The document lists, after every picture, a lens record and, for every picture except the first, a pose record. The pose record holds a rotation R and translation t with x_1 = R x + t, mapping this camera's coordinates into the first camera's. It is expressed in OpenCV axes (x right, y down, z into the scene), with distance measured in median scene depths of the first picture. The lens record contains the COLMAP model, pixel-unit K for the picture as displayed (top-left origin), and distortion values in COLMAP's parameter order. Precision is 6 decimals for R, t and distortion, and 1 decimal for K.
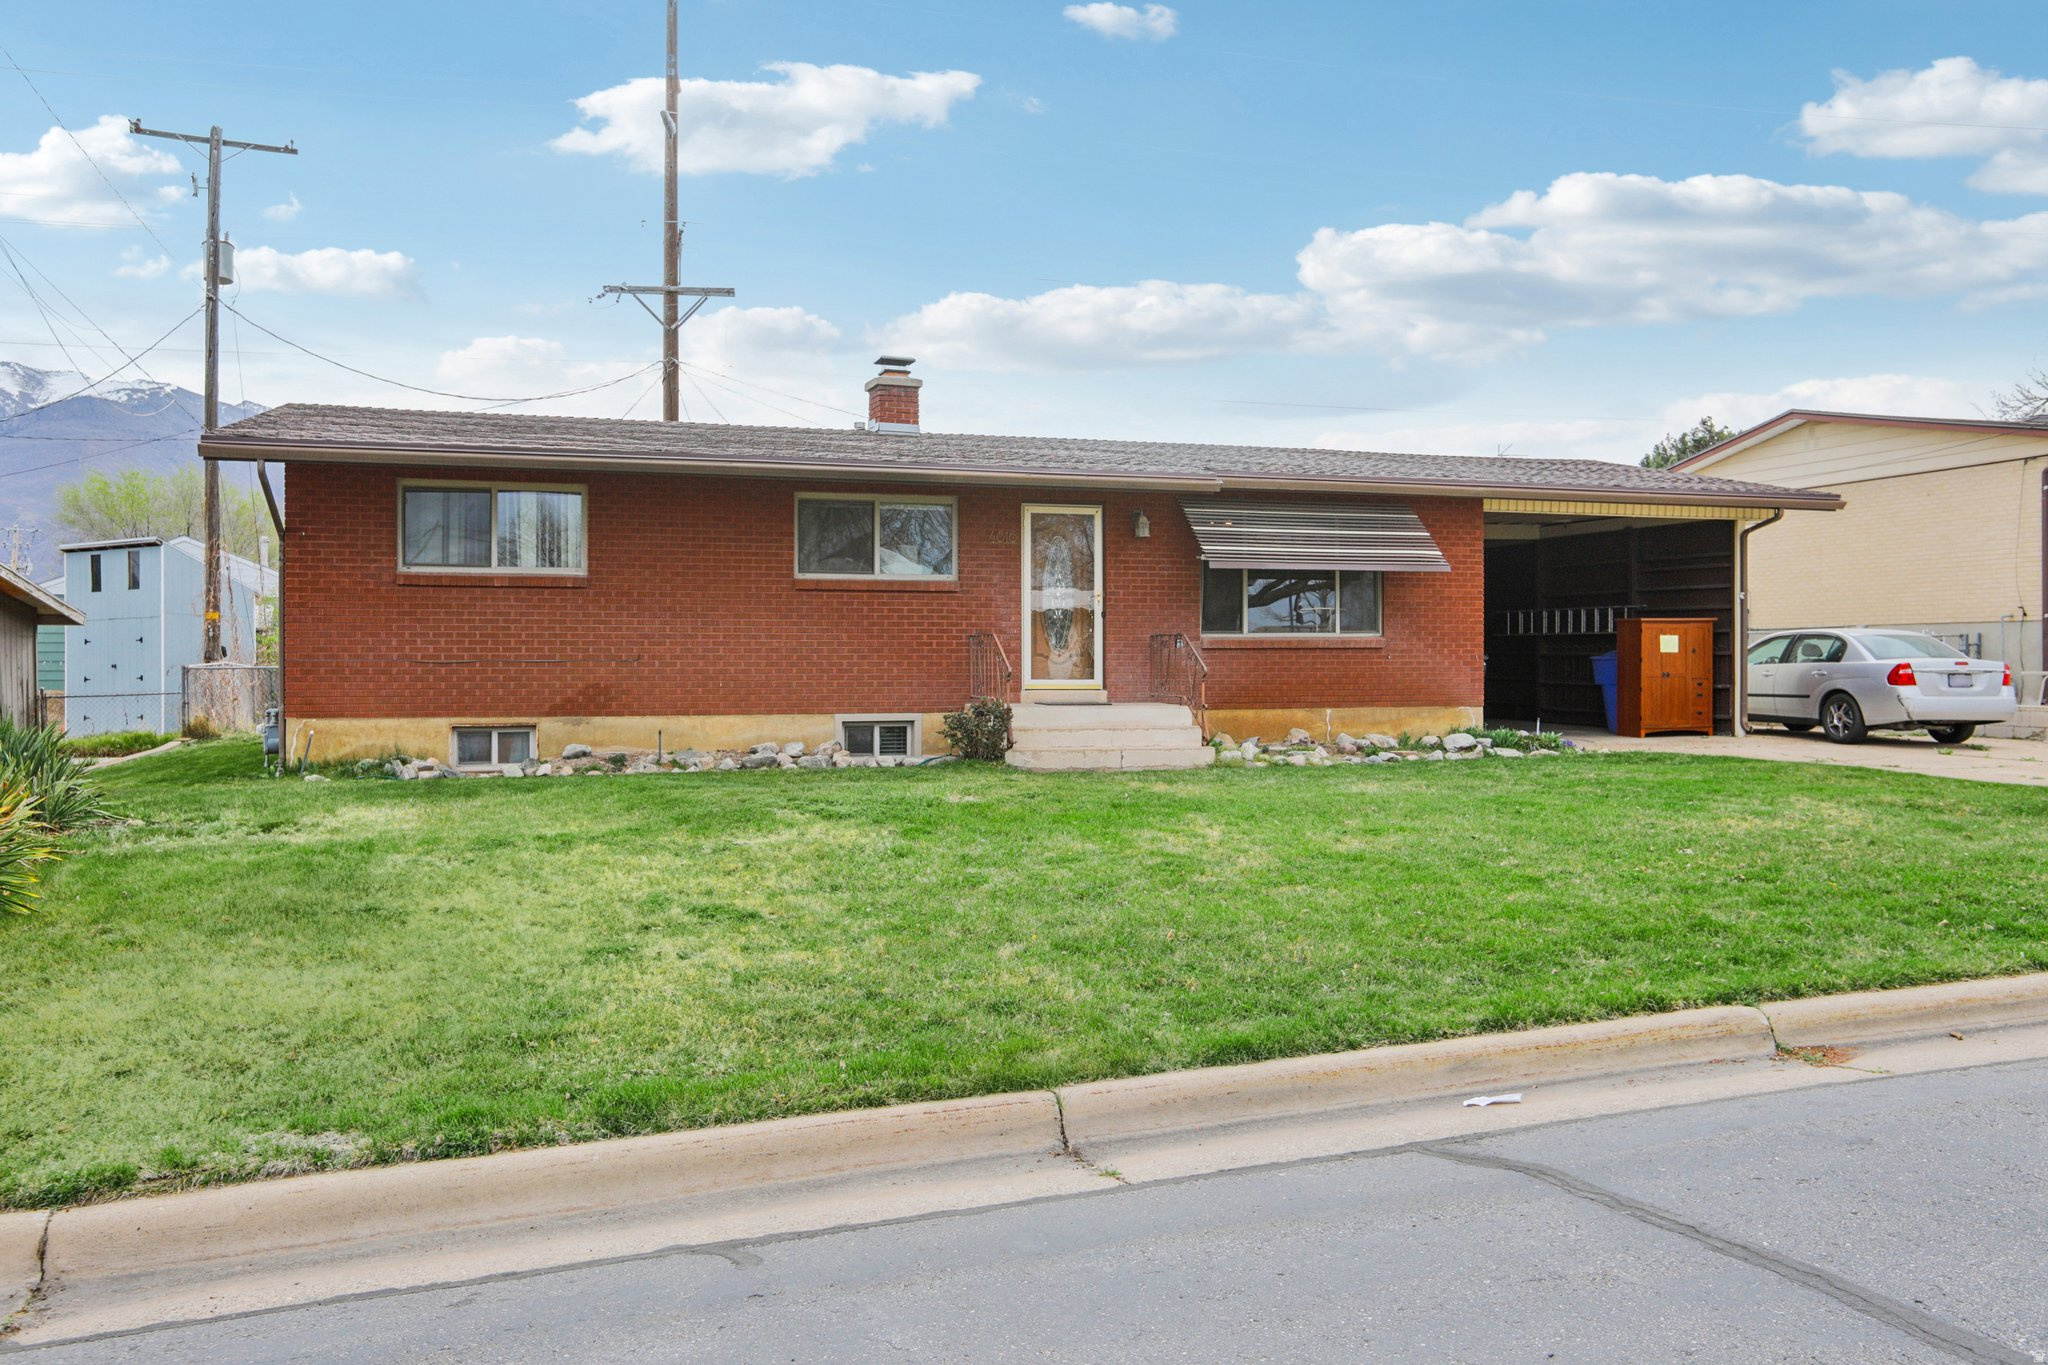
lens RADIAL K [[1002.1, 0, 1024.0], [0, 1002.1, 682.5], [0, 0, 1]] dist [-0.007912, 0.000254]
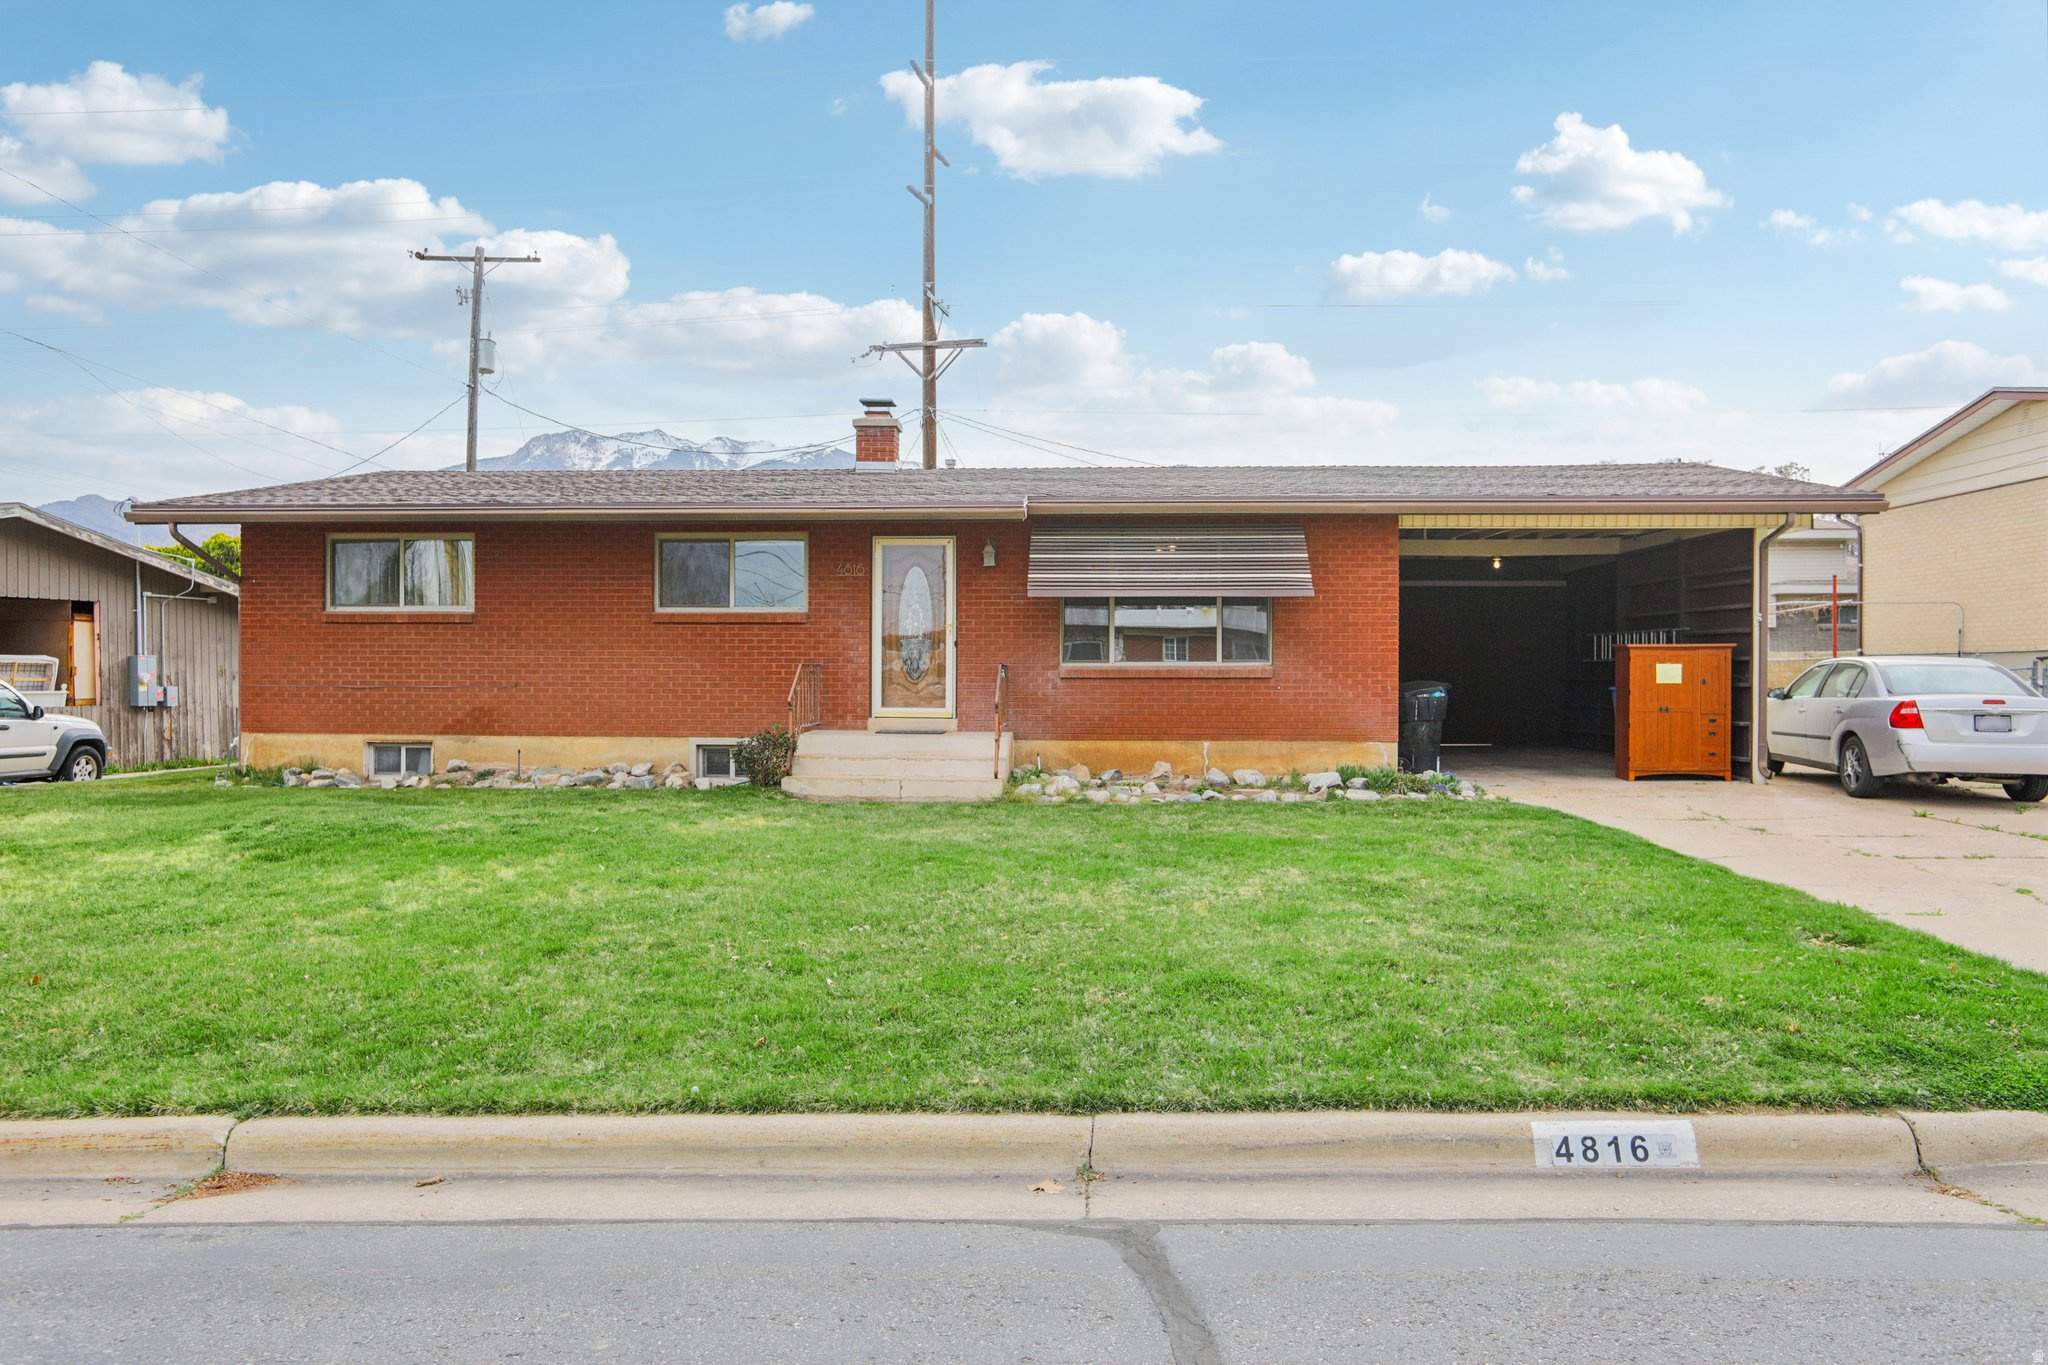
lens RADIAL K [[965.9, 0, 1017.4], [0, 965.9, 672.4], [0, 0, 1]] dist [-0.025327, 0.014998]
pose [[0.969847, 0.004013, -0.243682, 0.378173], [-0.011352, 0.999523, -0.028723, -0.011929], [0.243450, 0.030624, 0.969430, 0.076005]]
